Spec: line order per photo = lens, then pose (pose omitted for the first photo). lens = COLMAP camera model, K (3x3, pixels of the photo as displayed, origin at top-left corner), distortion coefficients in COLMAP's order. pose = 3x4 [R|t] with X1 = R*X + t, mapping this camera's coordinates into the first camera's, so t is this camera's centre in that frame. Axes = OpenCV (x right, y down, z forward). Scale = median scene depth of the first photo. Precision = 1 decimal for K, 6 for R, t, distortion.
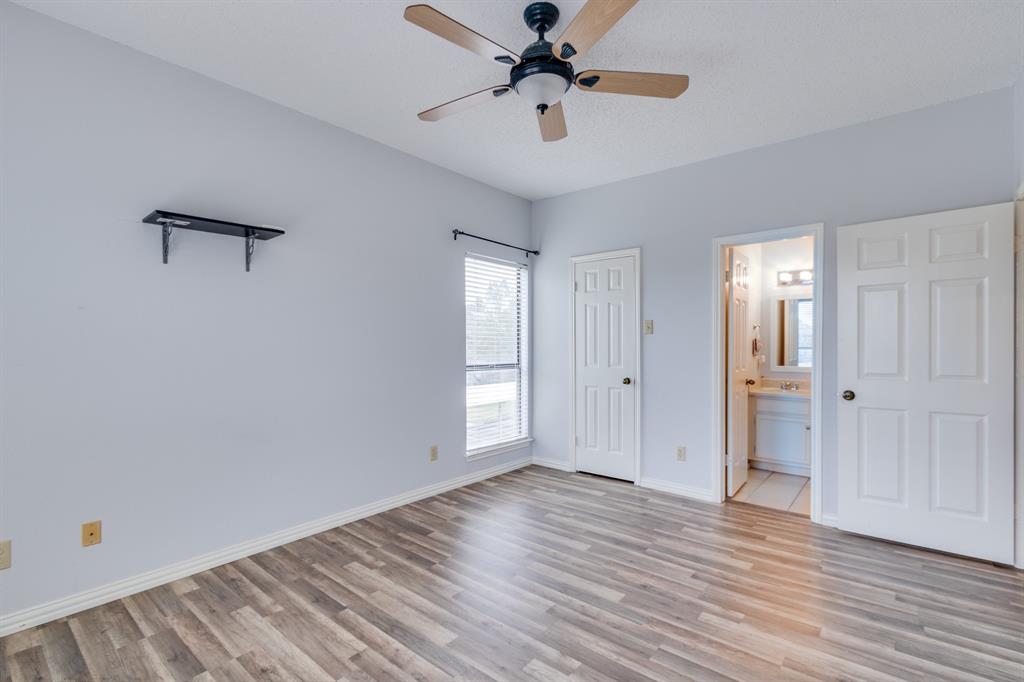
lens RADIAL K [[466.0, 0, 514.9], [0, 466.0, 351.4], [0, 0, 1]] dist [-0.000342, -0.000160]
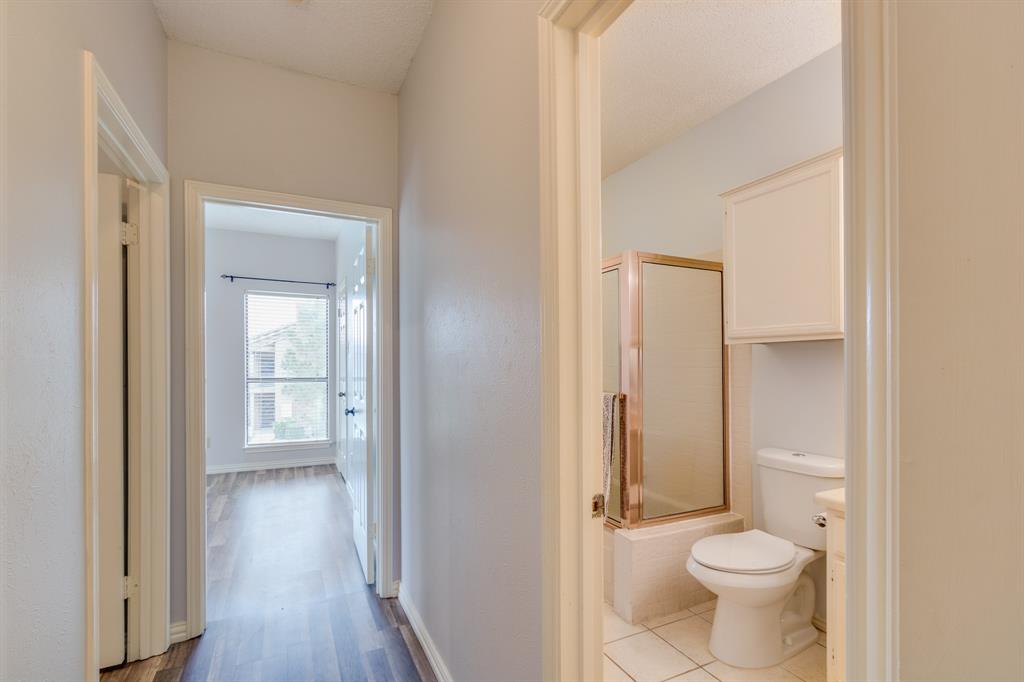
lens RADIAL K [[473.6, 0, 512.3], [0, 473.6, 361.6], [0, 0, 1]] dist [0.000581, -0.001066]
pose [[0.909642, 0.002514, -0.415386, 1.720621], [-0.007891, 0.999906, -0.011228, -0.009400], [0.415319, 0.013491, 0.909576, 0.169561]]
